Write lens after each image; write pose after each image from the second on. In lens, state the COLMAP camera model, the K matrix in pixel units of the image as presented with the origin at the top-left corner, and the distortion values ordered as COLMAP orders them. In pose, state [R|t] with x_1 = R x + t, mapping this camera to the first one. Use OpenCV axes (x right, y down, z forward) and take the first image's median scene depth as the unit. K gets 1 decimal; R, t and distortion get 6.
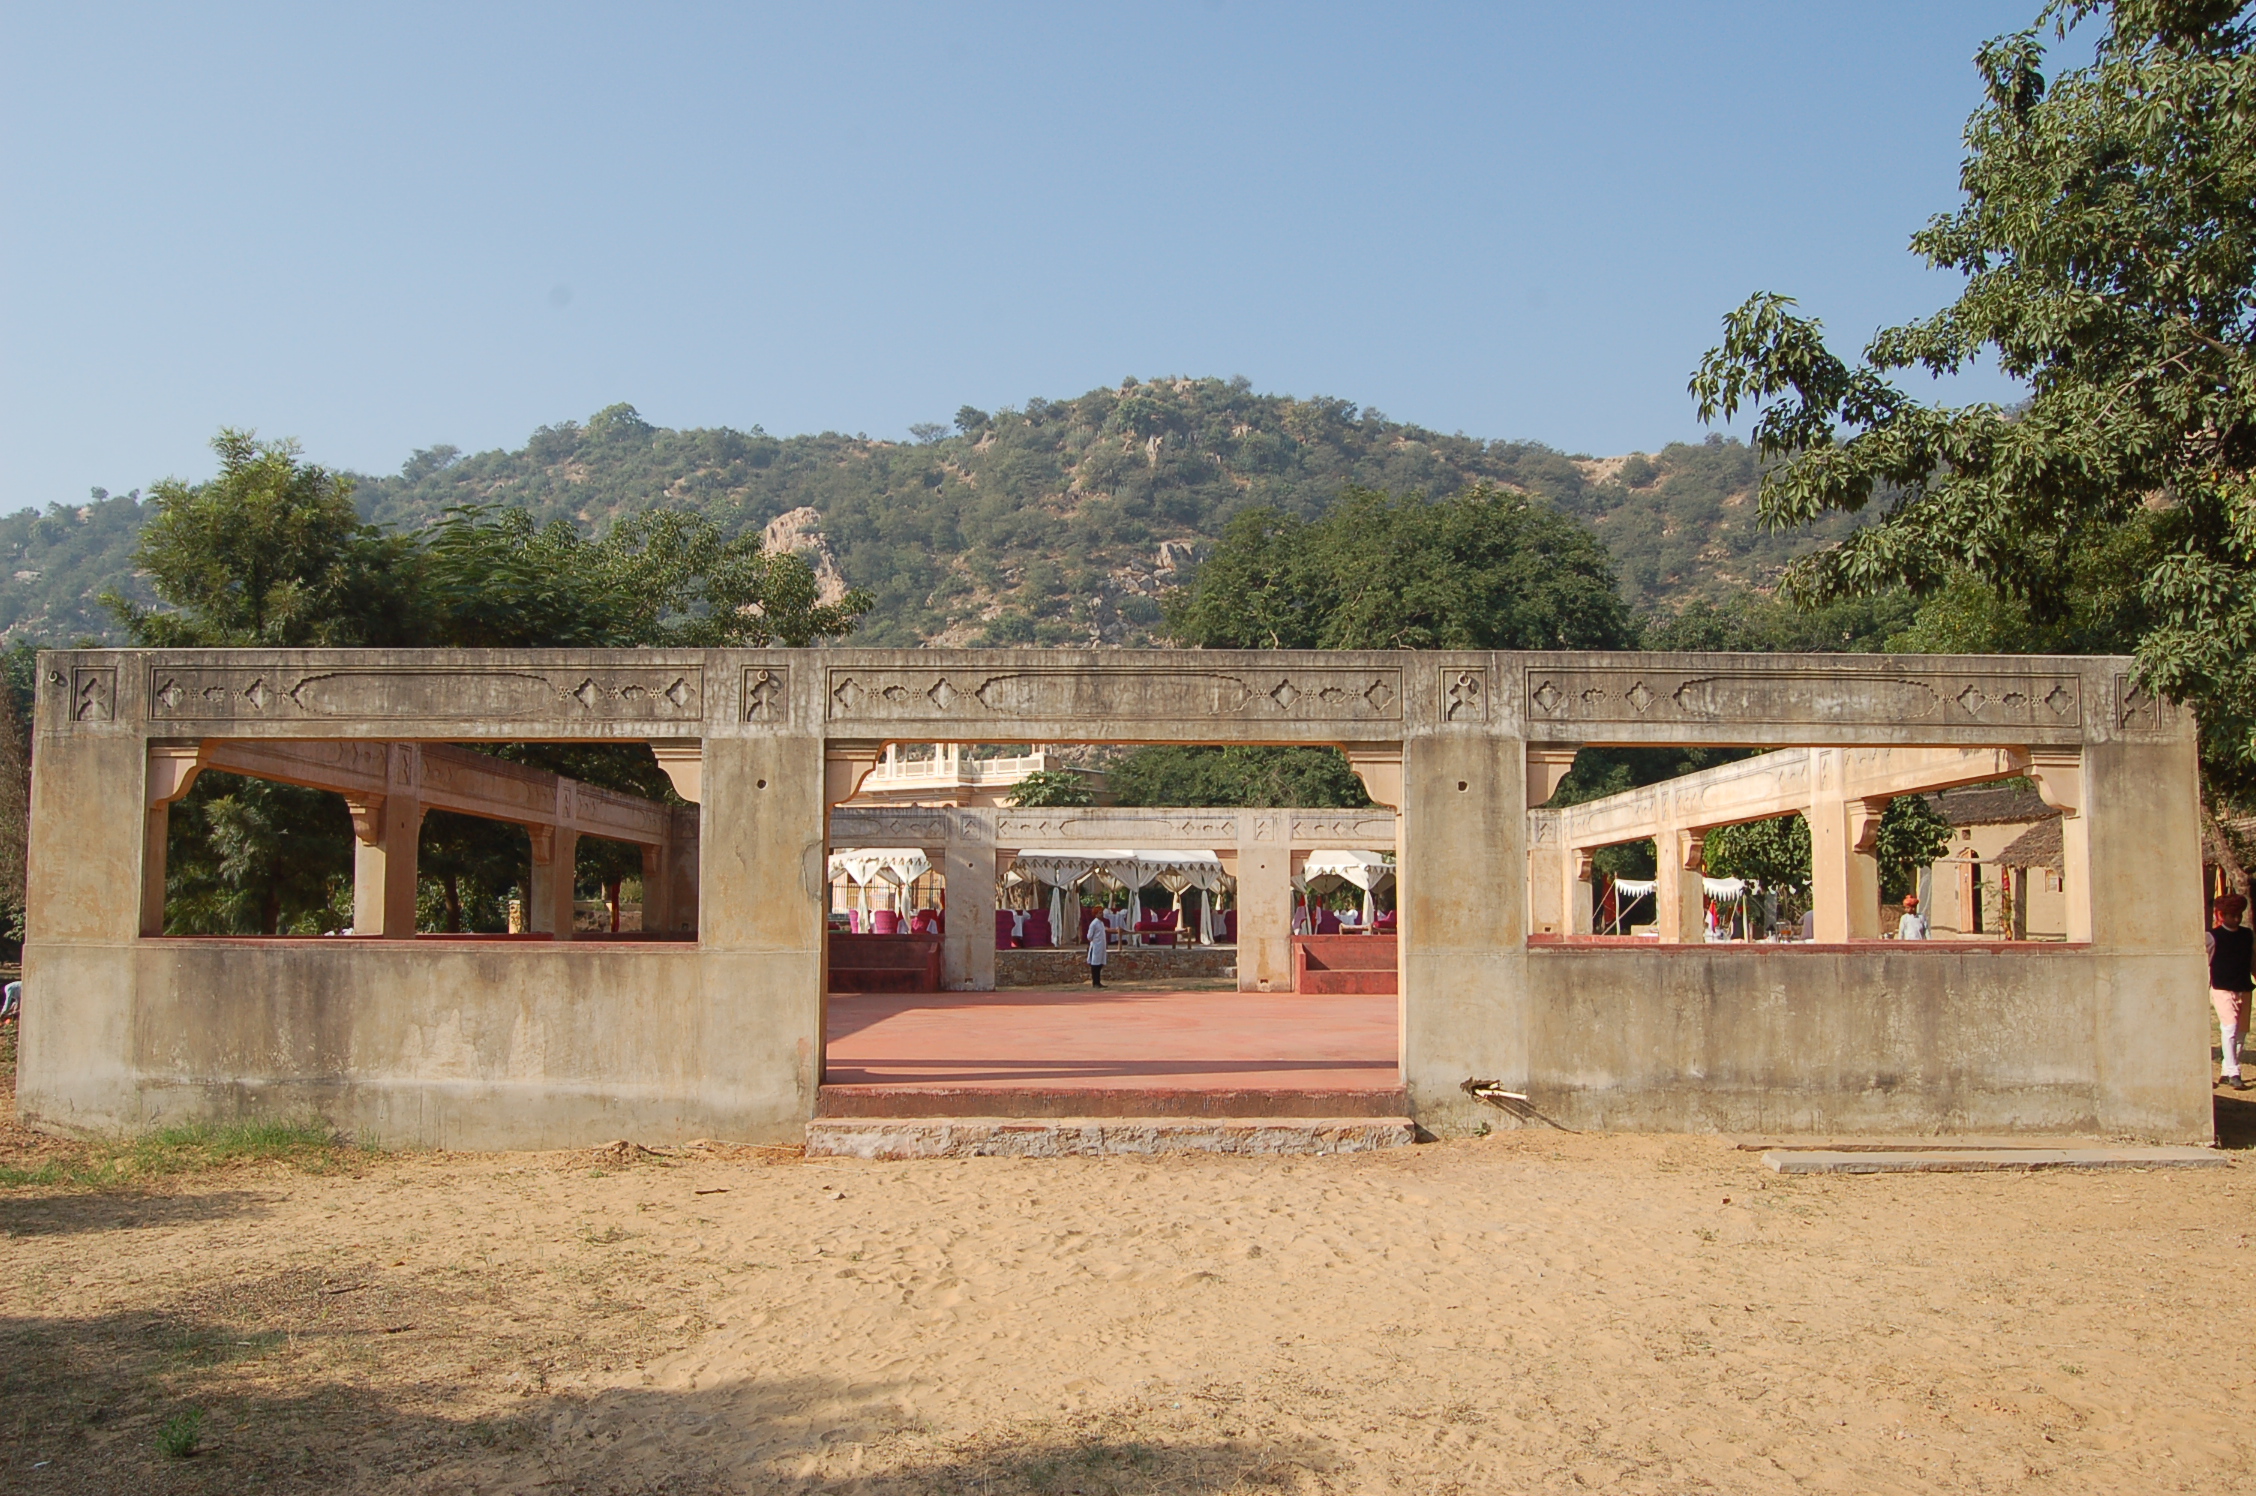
lens RADIAL K [[1754.6, 0, 1130.0], [0, 1754.6, 792.0], [0, 0, 1]] dist [-0.104533, 0.031827]
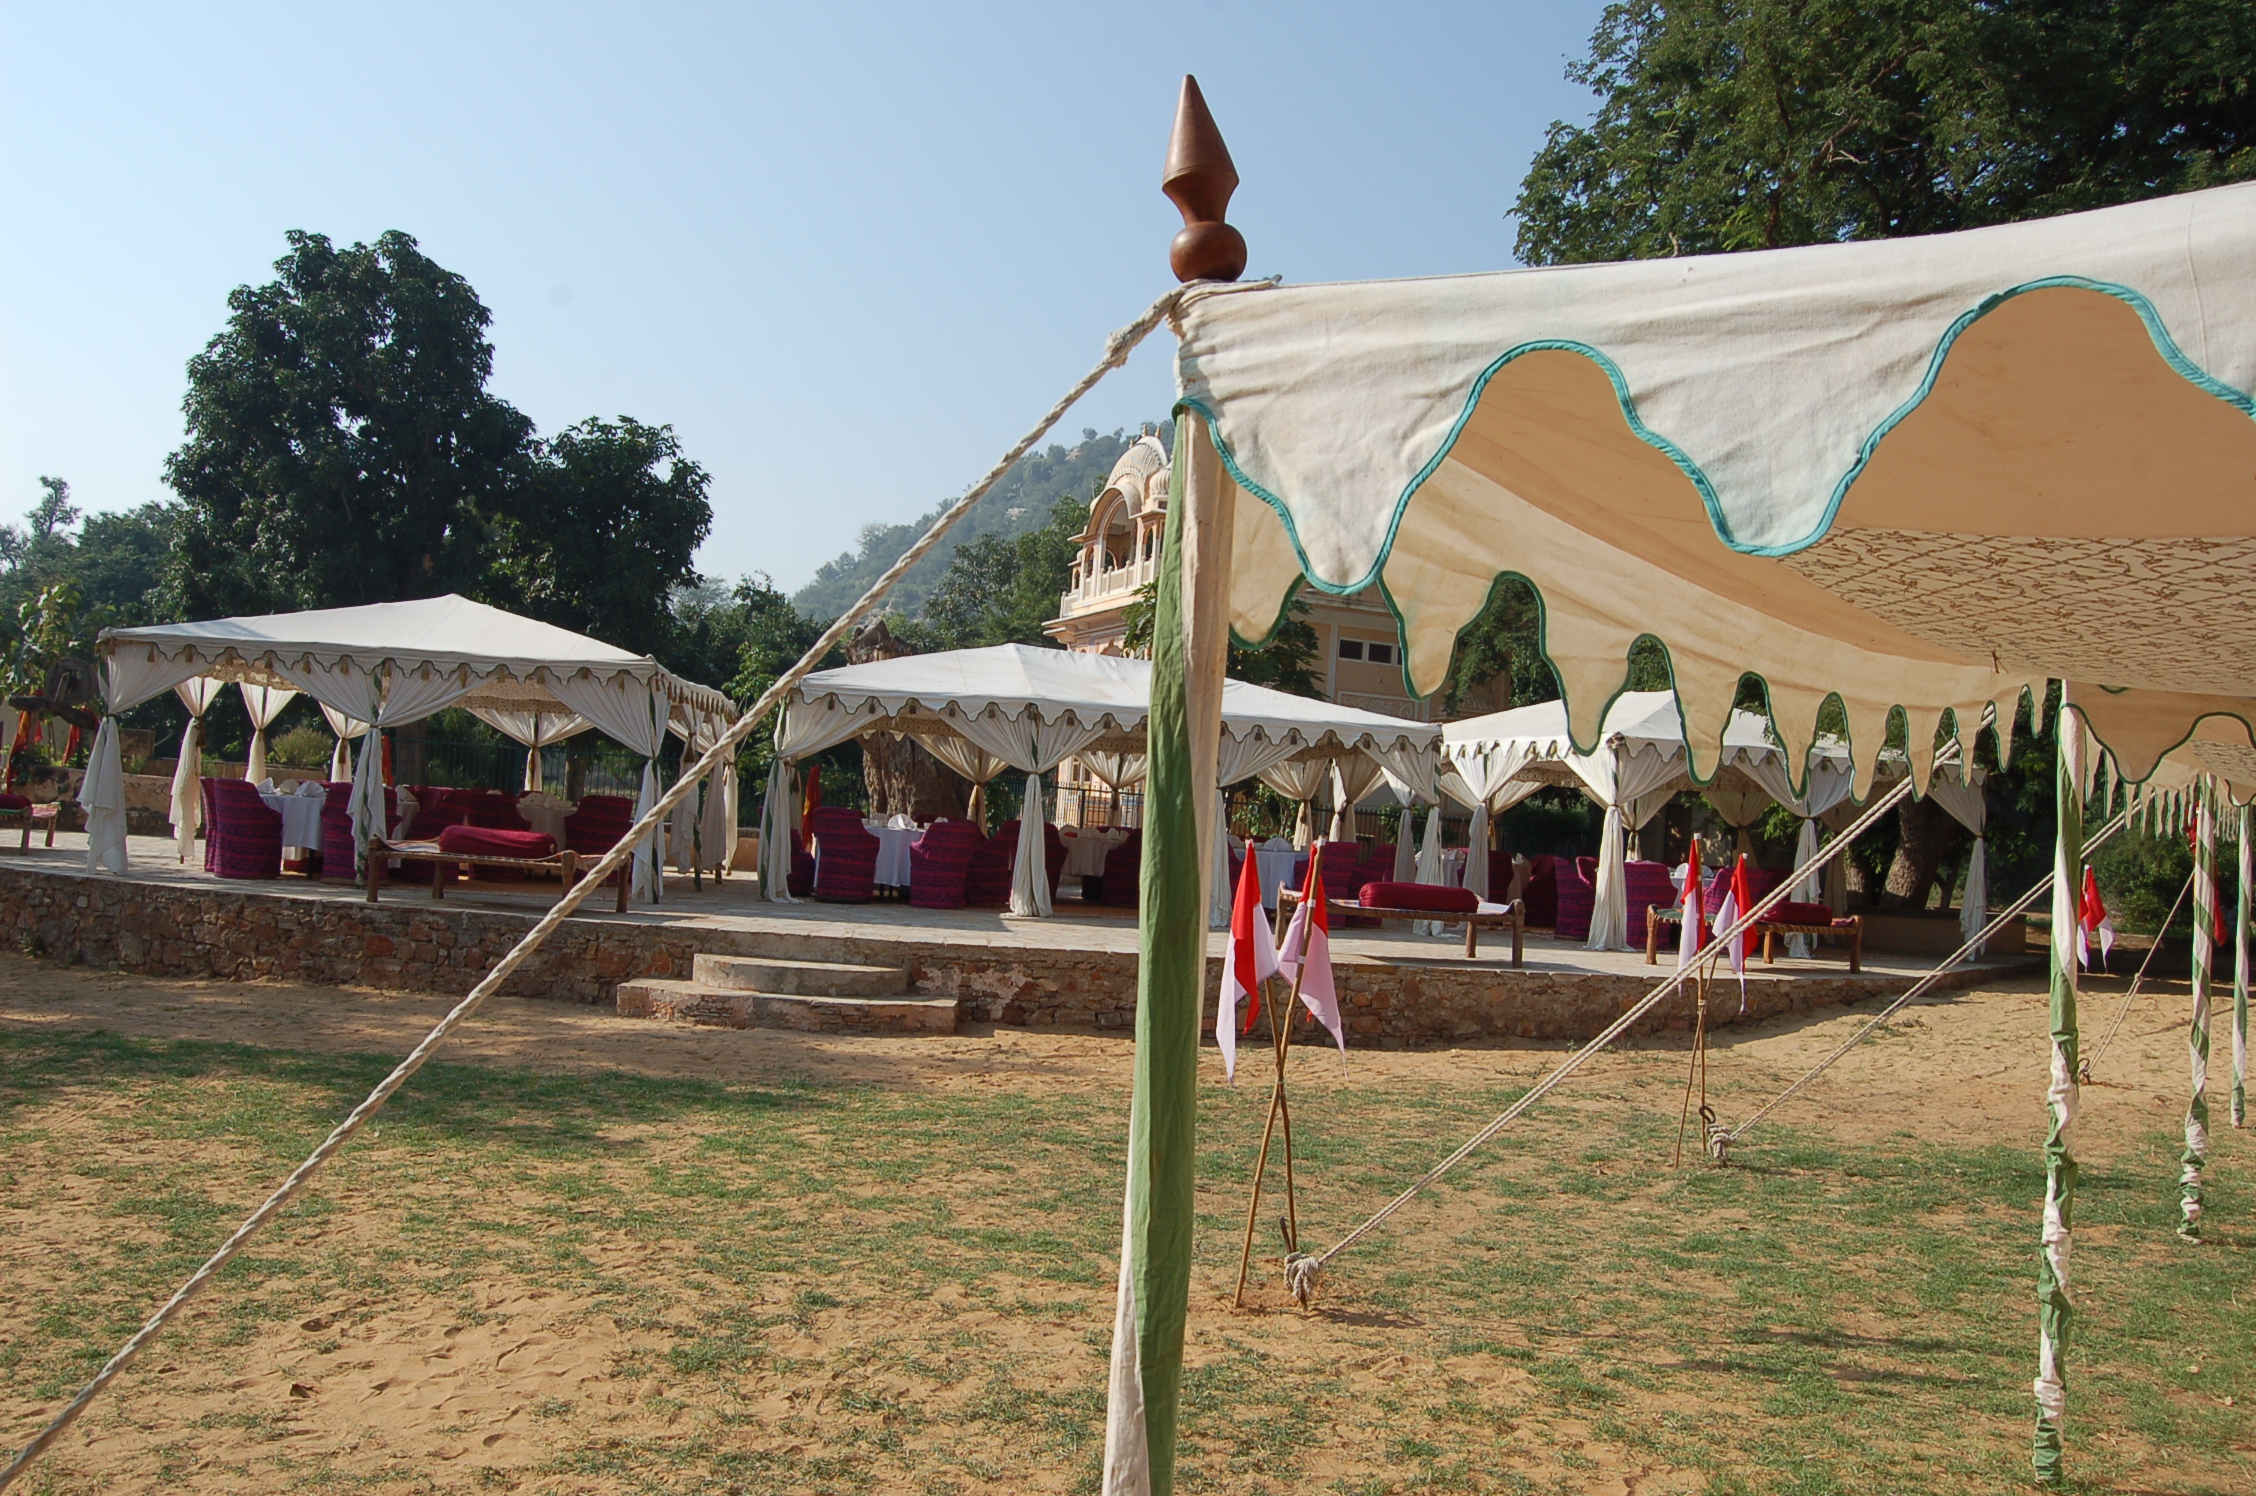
lens RADIAL K [[1769.3, 0, 1116.0], [0, 1769.3, 787.2], [0, 0, 1]] dist [-0.096746, 0.037980]
pose [[0.821577, 0.036432, -0.568933, 0.048652], [-0.020897, 0.999210, 0.033808, 0.008029], [0.569715, -0.015887, 0.821689, 0.122478]]
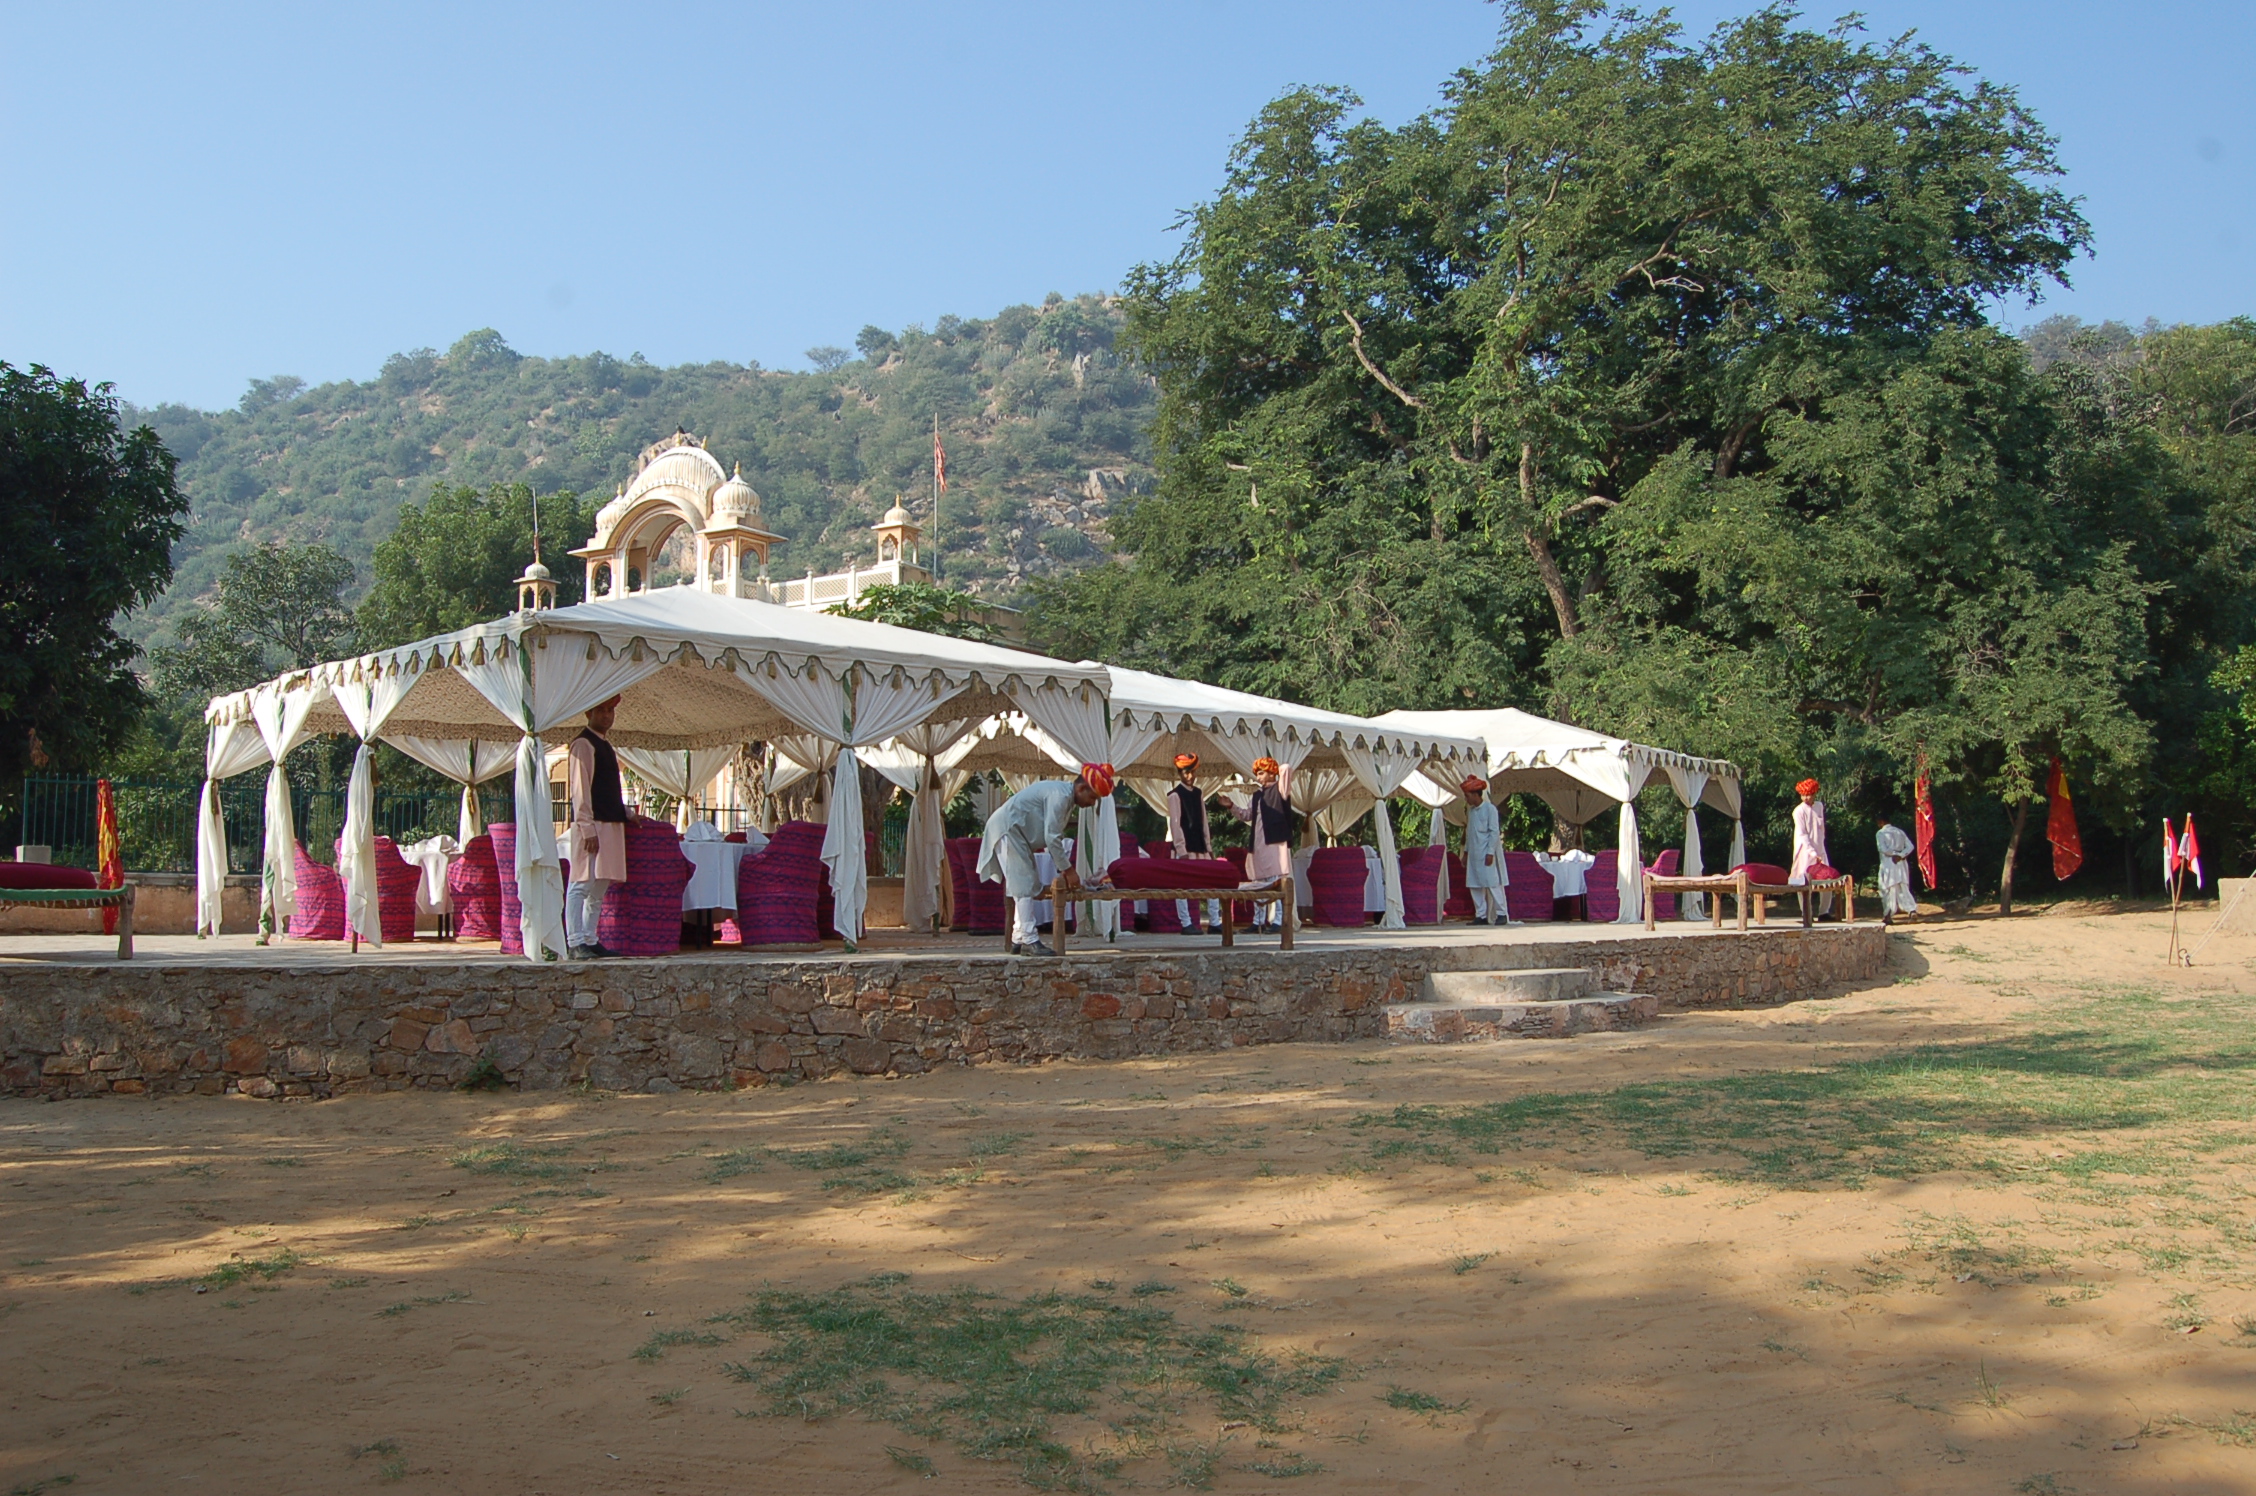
lens RADIAL K [[1769.3, 0, 1116.0], [0, 1769.3, 787.2], [0, 0, 1]] dist [-0.096746, 0.037980]
pose [[0.999360, -0.004127, 0.035538, -0.001003], [0.003888, 0.999969, 0.006782, 0.009301], [-0.035565, -0.006639, 0.999345, 0.108703]]
